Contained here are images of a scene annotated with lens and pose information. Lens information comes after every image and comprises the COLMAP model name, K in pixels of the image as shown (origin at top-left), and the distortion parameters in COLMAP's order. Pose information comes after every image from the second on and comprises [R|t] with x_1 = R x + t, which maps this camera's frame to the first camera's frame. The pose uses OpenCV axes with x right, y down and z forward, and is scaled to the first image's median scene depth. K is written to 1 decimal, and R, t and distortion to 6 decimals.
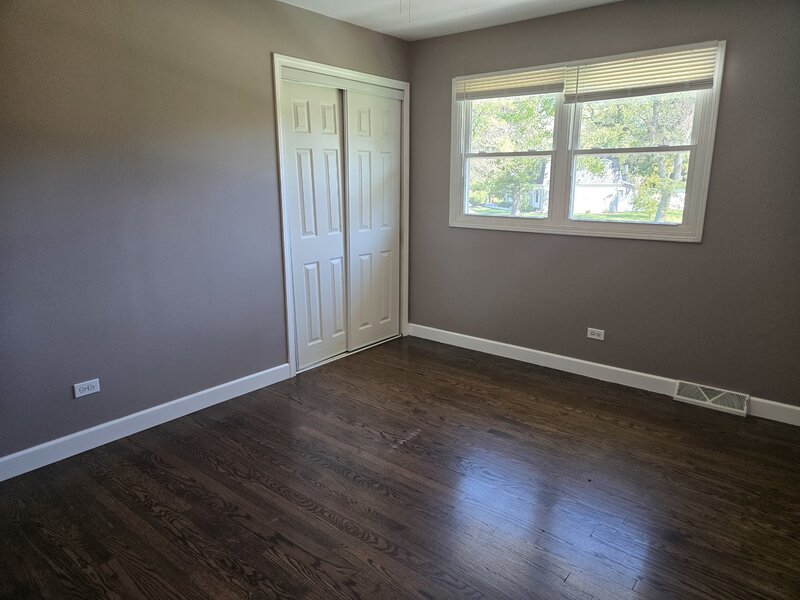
lens RADIAL K [[536.4, 0, 397.8], [0, 536.4, 294.3], [0, 0, 1]] dist [0.054852, -0.030896]
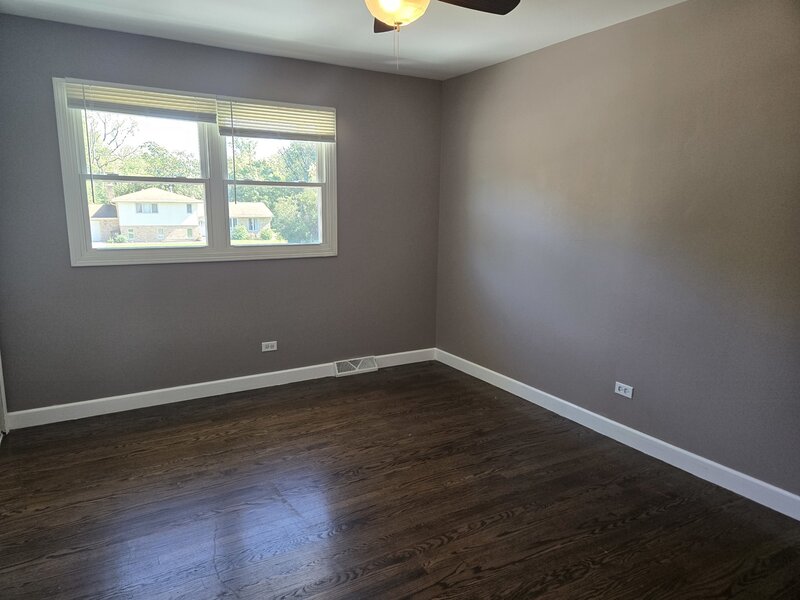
lens RADIAL K [[536.4, 0, 399.6], [0, 536.4, 304.7], [0, 0, 1]] dist [0.054852, -0.030896]
pose [[0.352693, -0.170783, 0.920022, -0.578428], [0.193810, 0.975216, 0.106731, -0.081169], [-0.915448, 0.140666, 0.377052, 0.346379]]
